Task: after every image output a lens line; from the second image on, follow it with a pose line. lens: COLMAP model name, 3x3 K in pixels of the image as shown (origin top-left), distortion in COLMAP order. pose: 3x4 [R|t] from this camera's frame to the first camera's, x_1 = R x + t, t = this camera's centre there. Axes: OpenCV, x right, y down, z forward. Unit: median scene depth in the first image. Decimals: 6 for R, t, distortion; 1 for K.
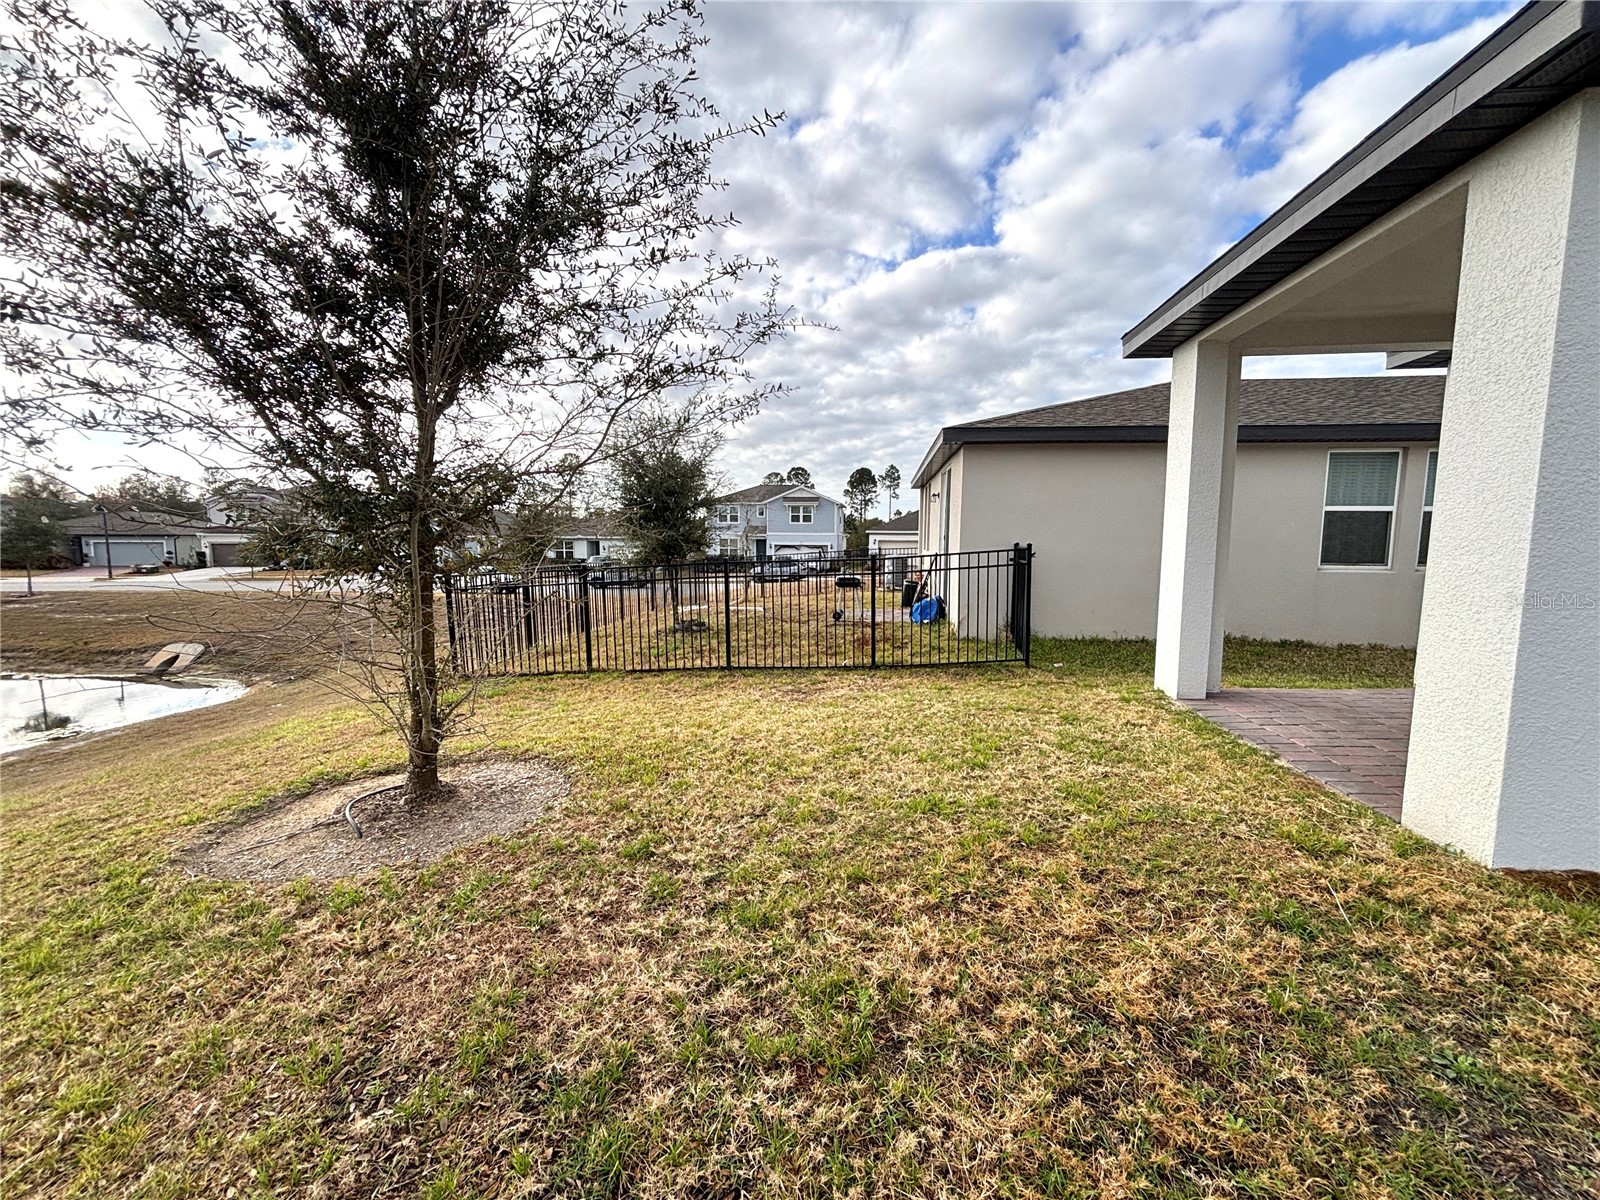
lens RADIAL K [[648.1, 0, 800.0], [0, 648.1, 600.0], [0, 0, 1]] dist [-0.001766, 0.000702]
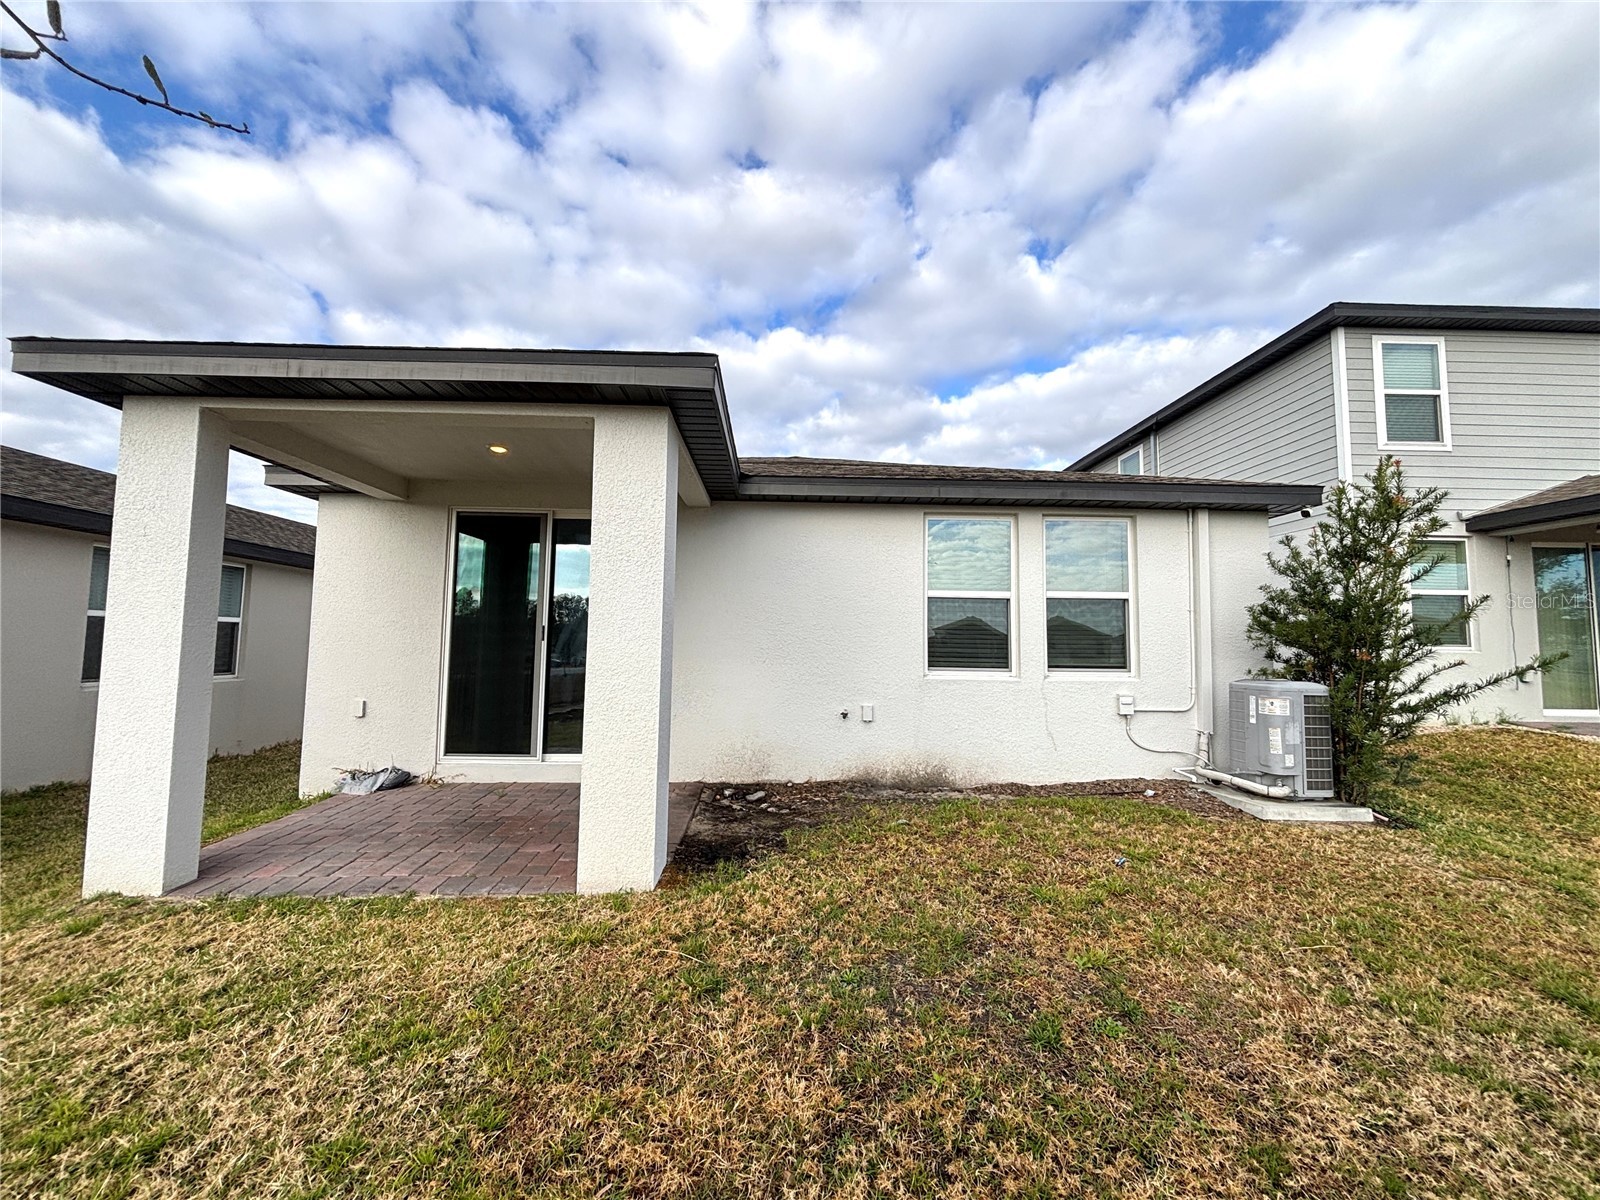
lens RADIAL K [[648.1, 0, 800.0], [0, 648.1, 600.0], [0, 0, 1]] dist [-0.001766, 0.000702]
pose [[-0.156366, 0.061354, 0.985792, -0.315778], [0.088291, 0.994941, -0.047919, -0.092411], [-0.983745, 0.079543, -0.160992, 0.578154]]
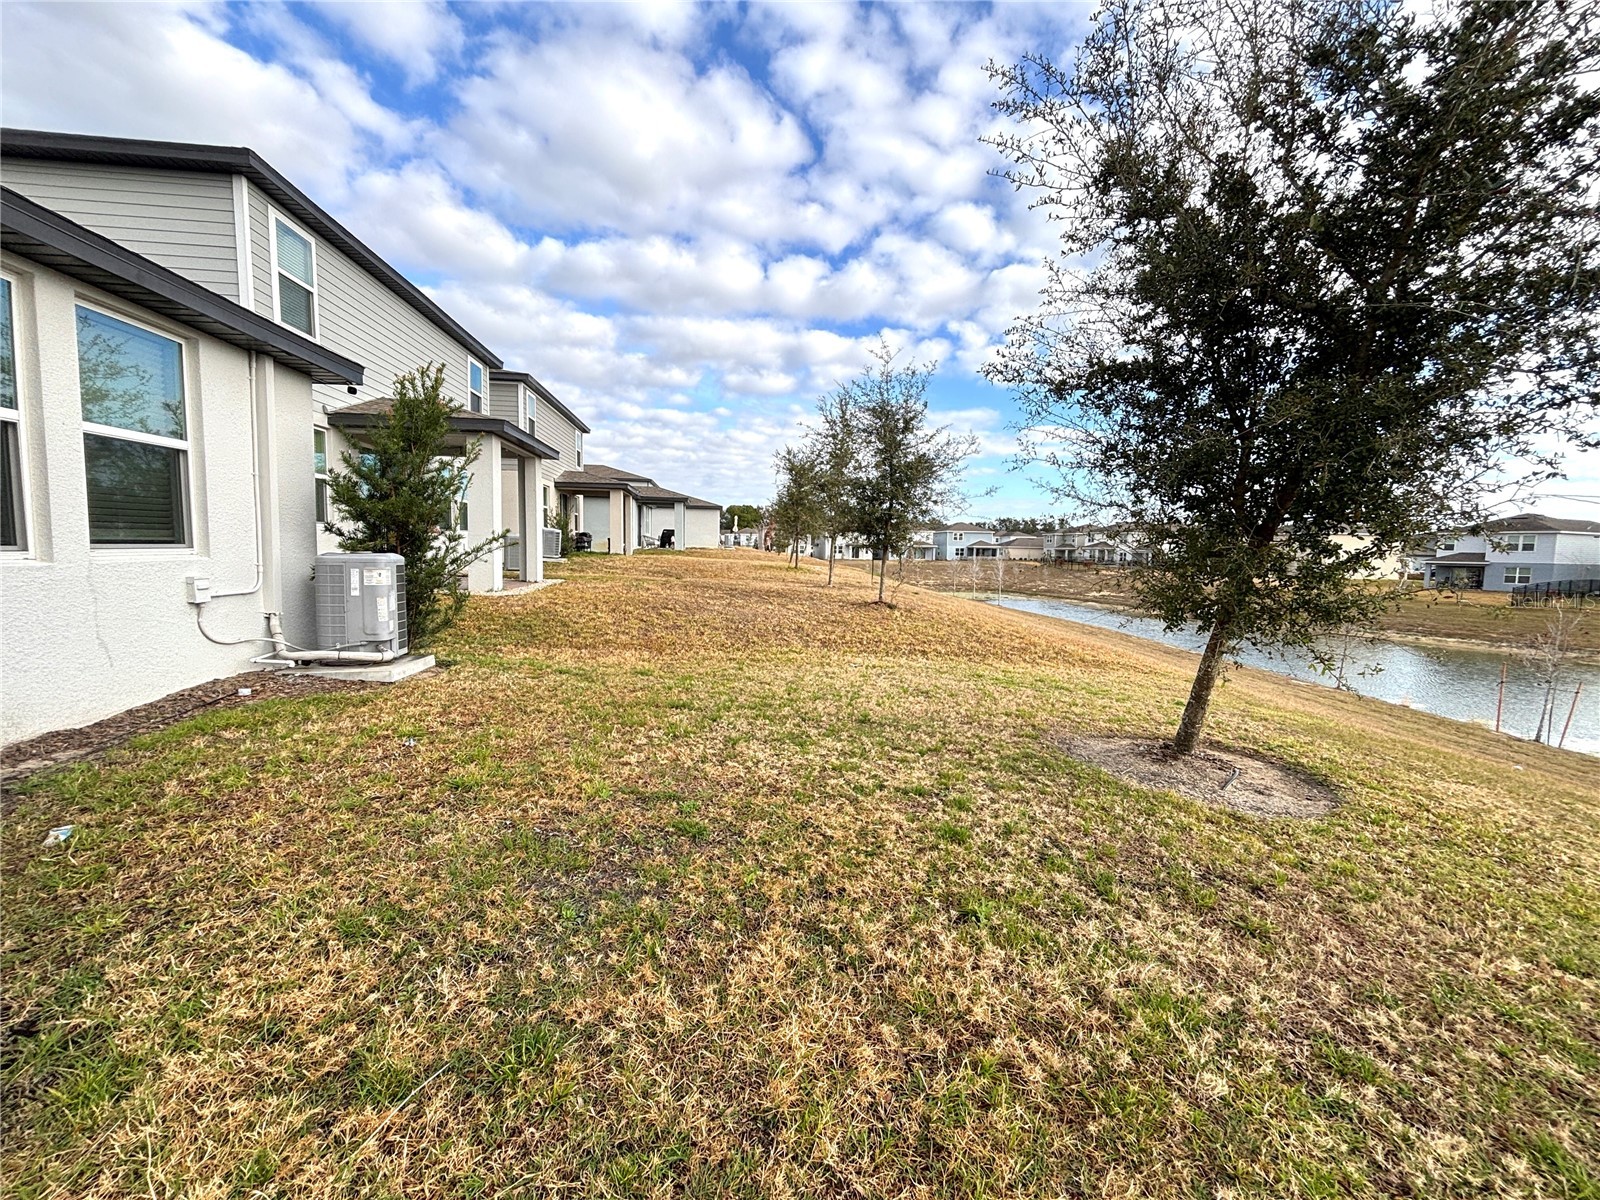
lens RADIAL K [[648.1, 0, 800.0], [0, 648.1, 600.0], [0, 0, 1]] dist [-0.001766, 0.000702]
pose [[-0.966933, -0.007482, -0.254922, 0.375148], [-0.054152, 0.982800, 0.176553, -0.100543], [0.249217, 0.184519, -0.950707, 1.008488]]
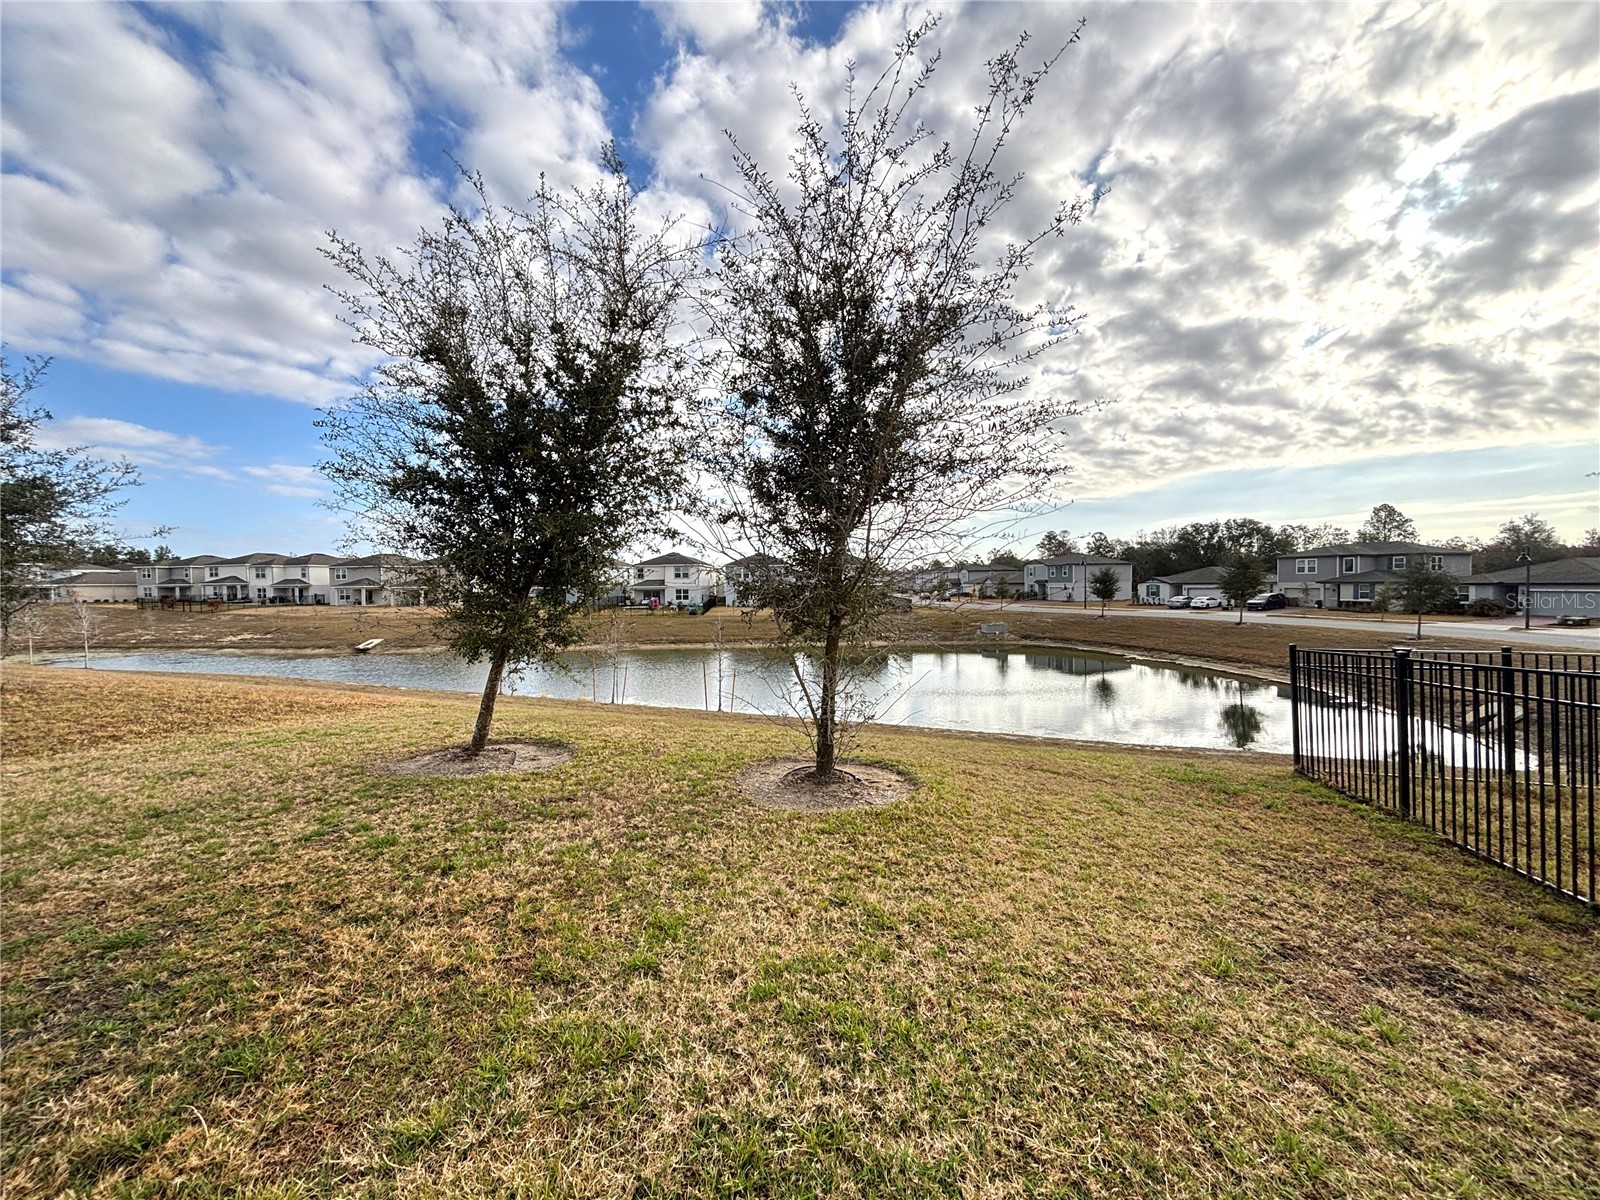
lens RADIAL K [[648.1, 0, 800.0], [0, 648.1, 600.0], [0, 0, 1]] dist [-0.001766, 0.000702]
pose [[-0.148934, 0.021884, -0.988605, 0.913364], [-0.089861, 0.995319, 0.035570, -0.166993], [0.984756, 0.094134, -0.146270, 1.115895]]
